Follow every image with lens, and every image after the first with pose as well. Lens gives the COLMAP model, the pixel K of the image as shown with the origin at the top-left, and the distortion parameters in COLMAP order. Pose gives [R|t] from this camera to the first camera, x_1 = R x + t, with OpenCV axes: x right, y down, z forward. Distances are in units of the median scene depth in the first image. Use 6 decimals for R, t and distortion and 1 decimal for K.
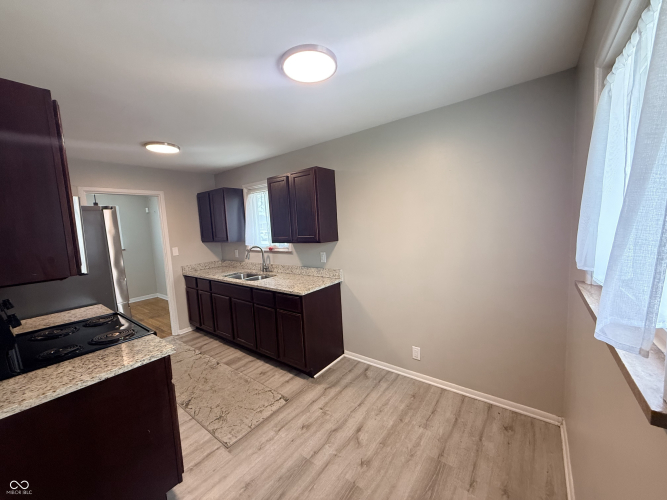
lens RADIAL K [[265.7, 0, 332.4], [0, 265.7, 248.4], [0, 0, 1]] dist [0.000234, -0.000190]
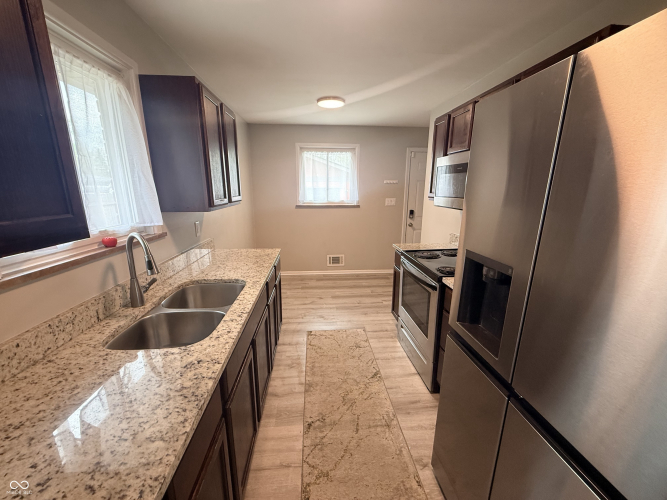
lens RADIAL K [[265.7, 0, 333.7], [0, 265.7, 248.6], [0, 0, 1]] dist [0.000234, -0.000190]
pose [[-0.671143, -0.114116, 0.732493, -0.909366], [0.106479, 0.962997, 0.247587, -0.062488], [-0.733642, 0.244161, -0.634157, 1.342980]]
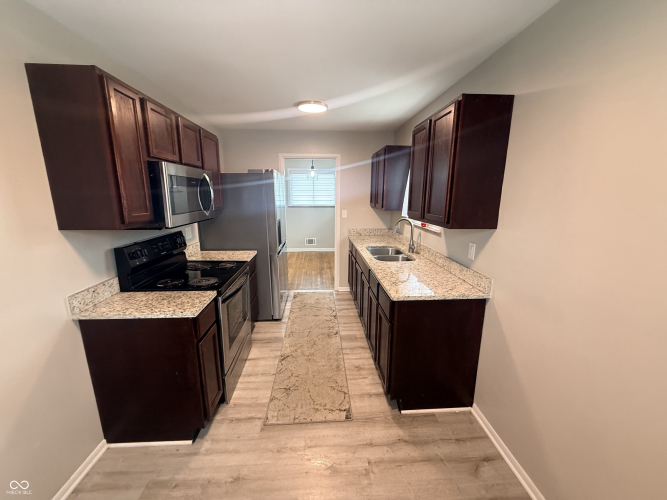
lens RADIAL K [[265.7, 0, 331.9], [0, 265.7, 249.8], [0, 0, 1]] dist [0.000234, -0.000190]
pose [[0.650628, 0.211683, -0.729296, 0.231325], [-0.107533, 0.976368, 0.187463, -0.057106], [0.751744, -0.043545, 0.658016, 0.387497]]
